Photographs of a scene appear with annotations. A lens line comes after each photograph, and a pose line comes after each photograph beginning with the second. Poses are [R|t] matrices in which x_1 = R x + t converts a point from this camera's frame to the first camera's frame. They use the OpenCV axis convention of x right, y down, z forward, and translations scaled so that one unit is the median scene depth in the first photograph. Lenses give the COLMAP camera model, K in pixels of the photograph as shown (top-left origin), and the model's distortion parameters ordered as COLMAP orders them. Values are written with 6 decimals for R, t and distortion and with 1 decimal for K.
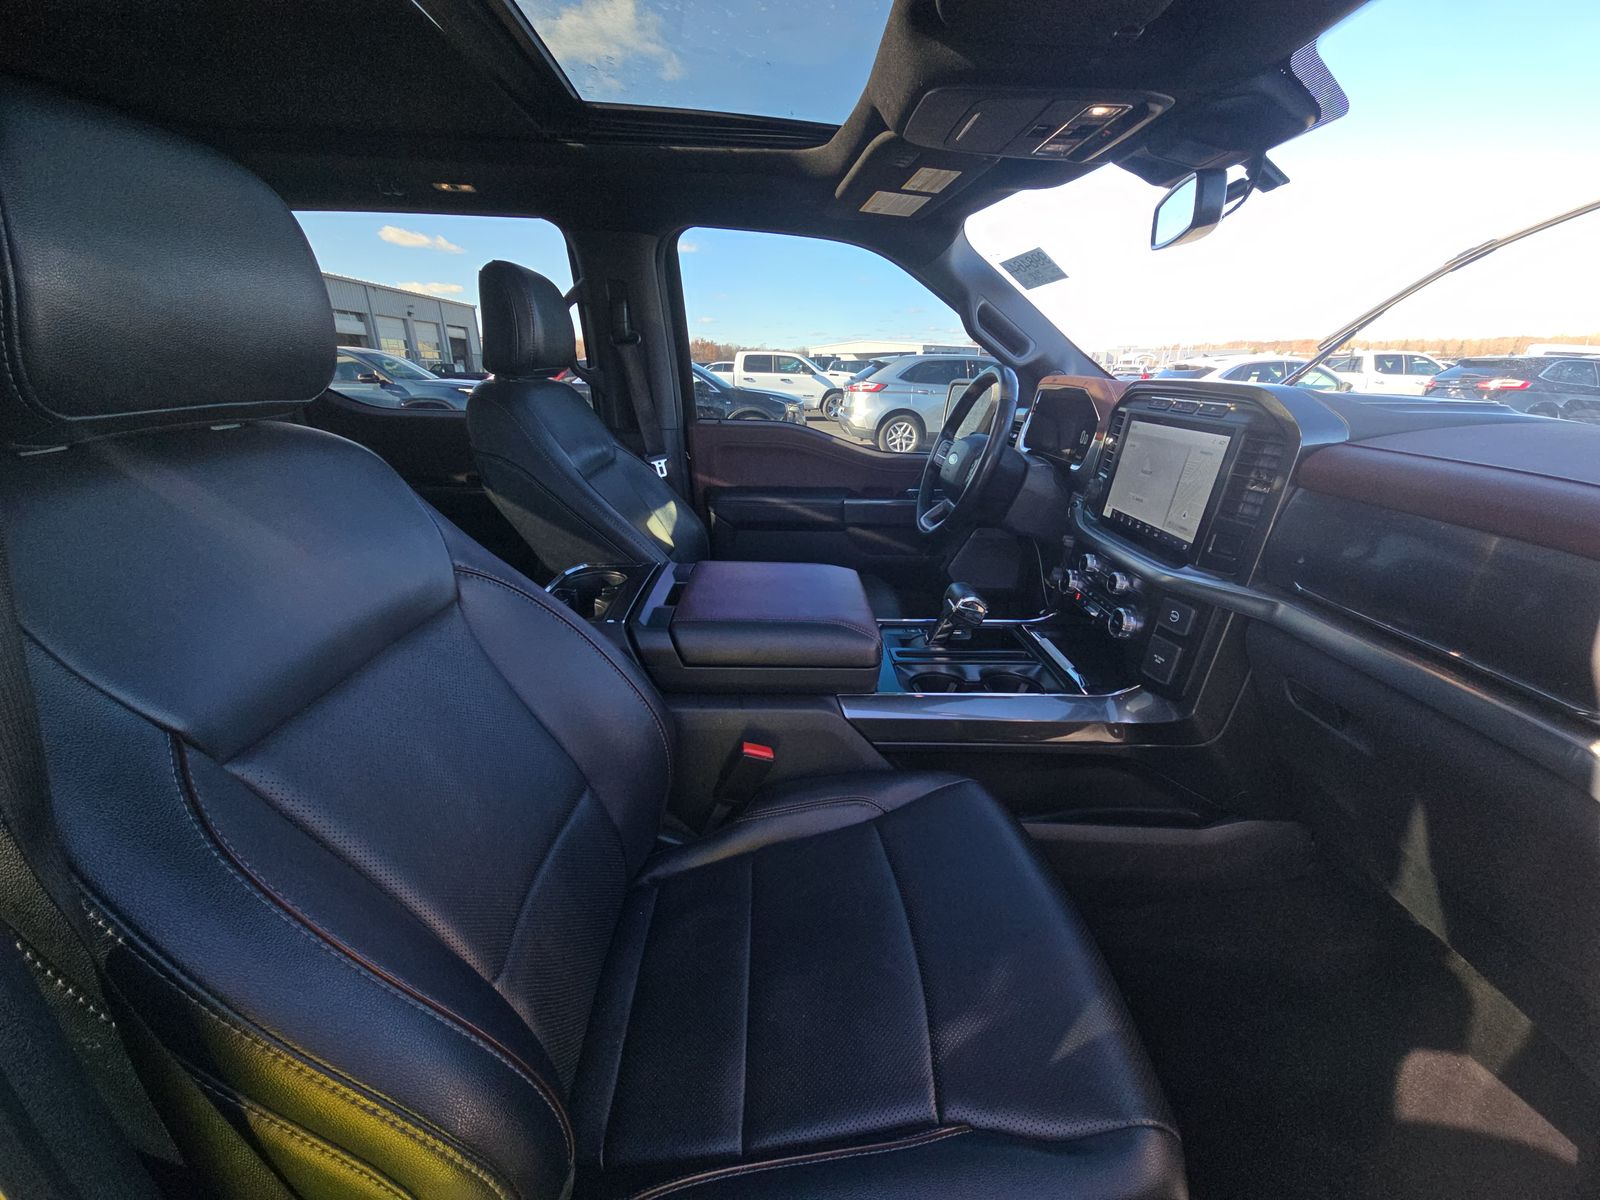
lens RADIAL K [[638.0, 0, 801.6], [0, 638.0, 595.4], [0, 0, 1]] dist [-0.005521, -0.001153]
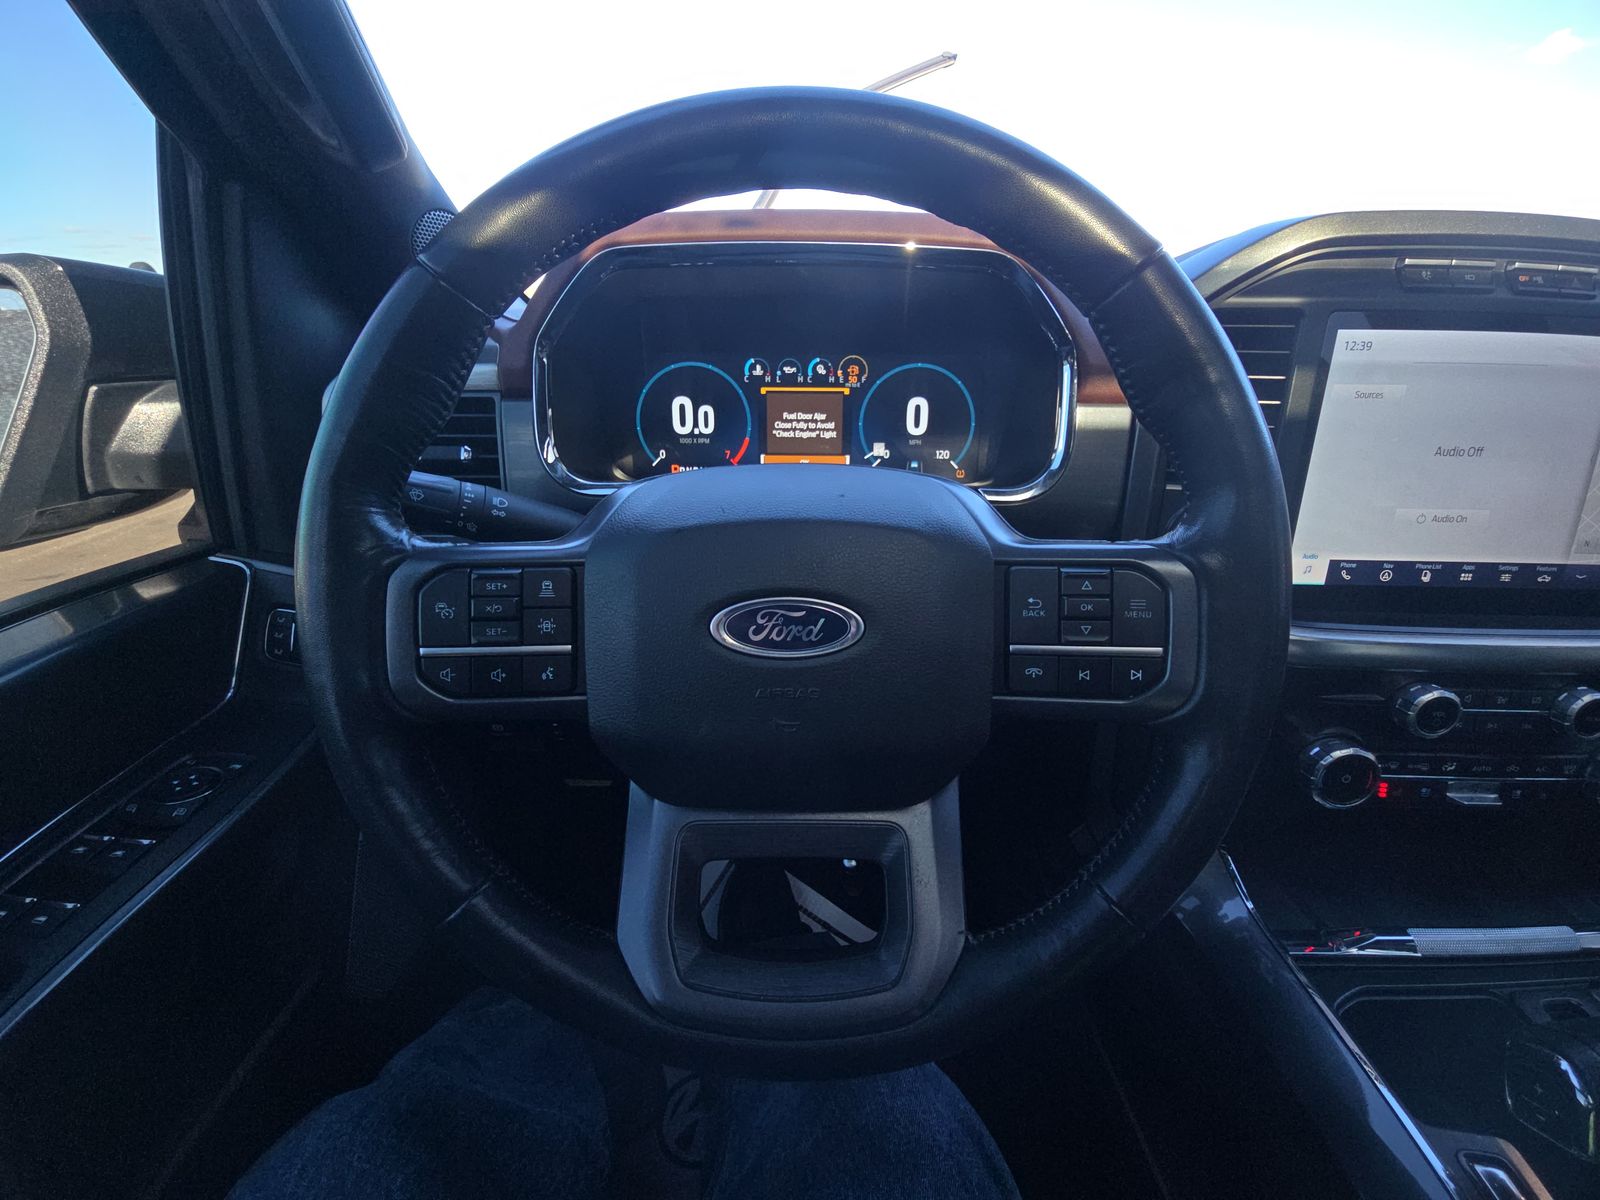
lens RADIAL K [[638.0, 0, 800.0], [0, 638.0, 602.1], [0, 0, 1]] dist [-0.005521, -0.001153]
pose [[0.049189, -0.406098, 0.912505, 0.109989], [0.333513, 0.867850, 0.368247, -0.396283], [-0.941461, 0.286218, 0.178128, 1.339431]]
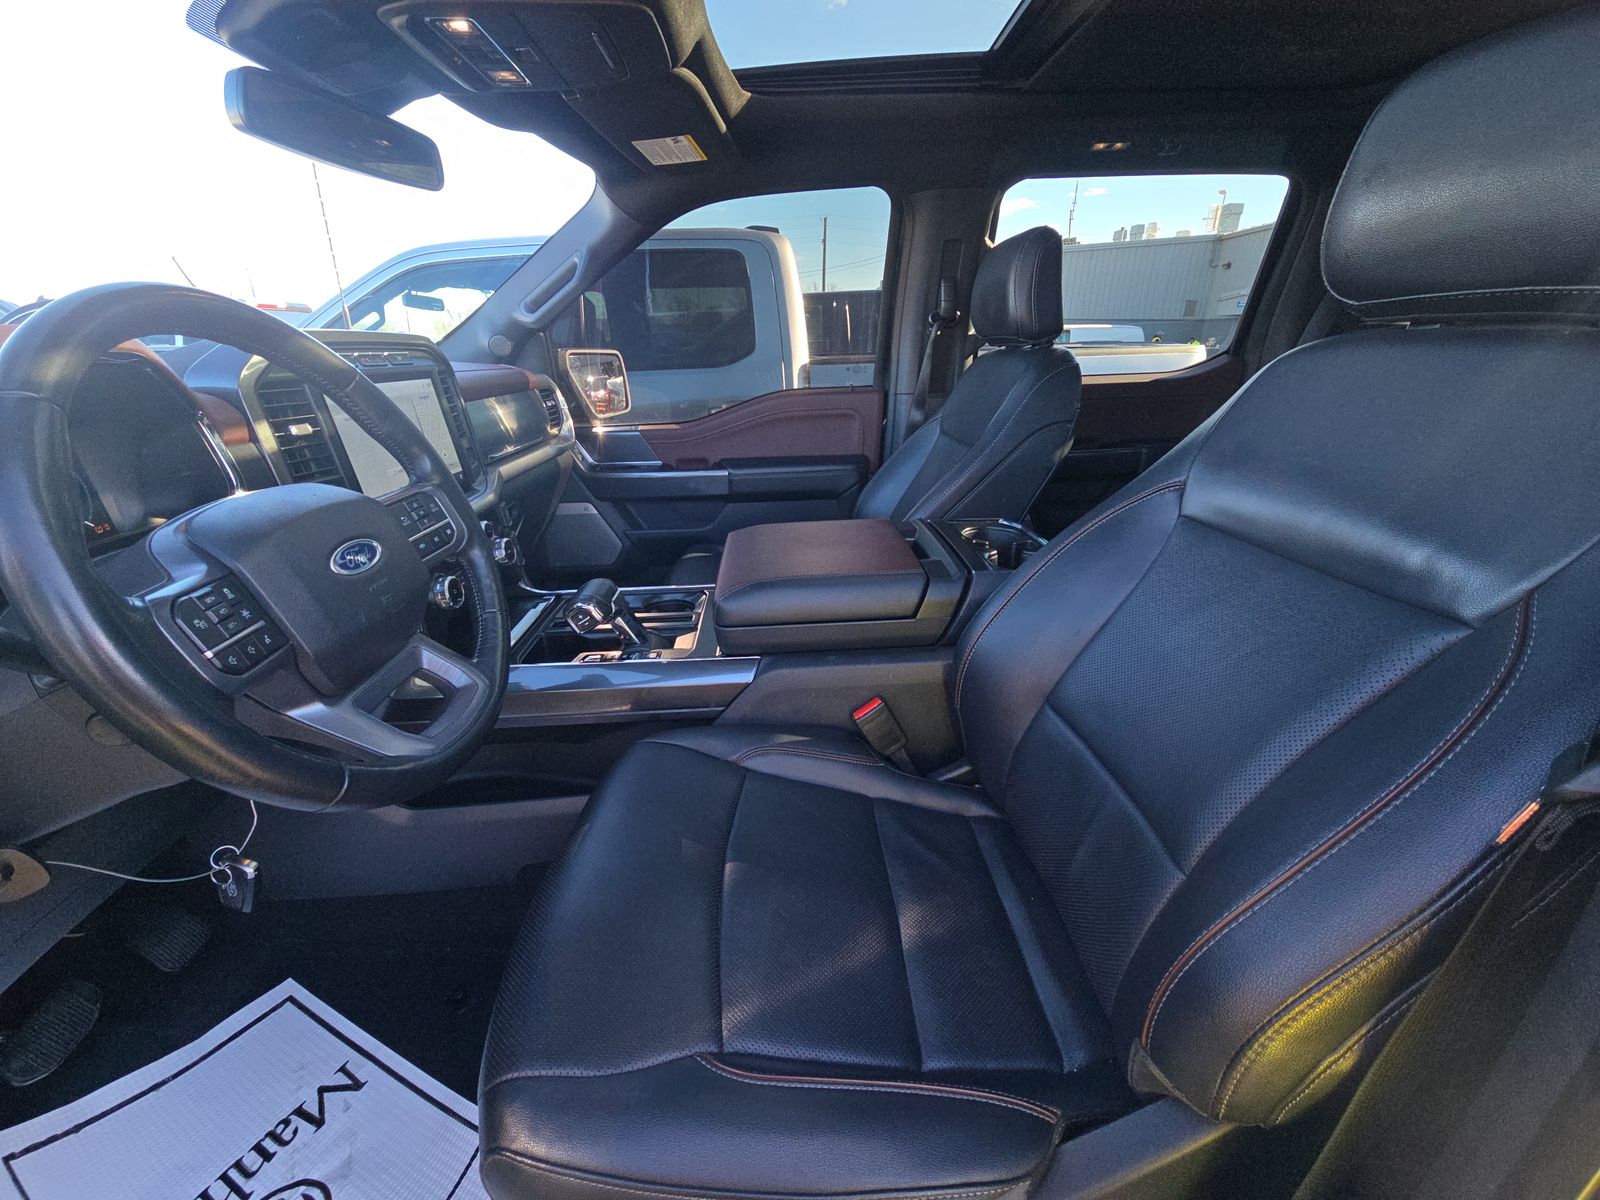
lens RADIAL K [[638.0, 0, 802.6], [0, 638.0, 607.5], [0, 0, 1]] dist [-0.005521, -0.001153]
pose [[-0.999953, -0.004642, -0.008511, -0.011480], [-0.009138, 0.744309, 0.667773, -0.604393], [0.003235, 0.667820, -0.744316, 1.792399]]
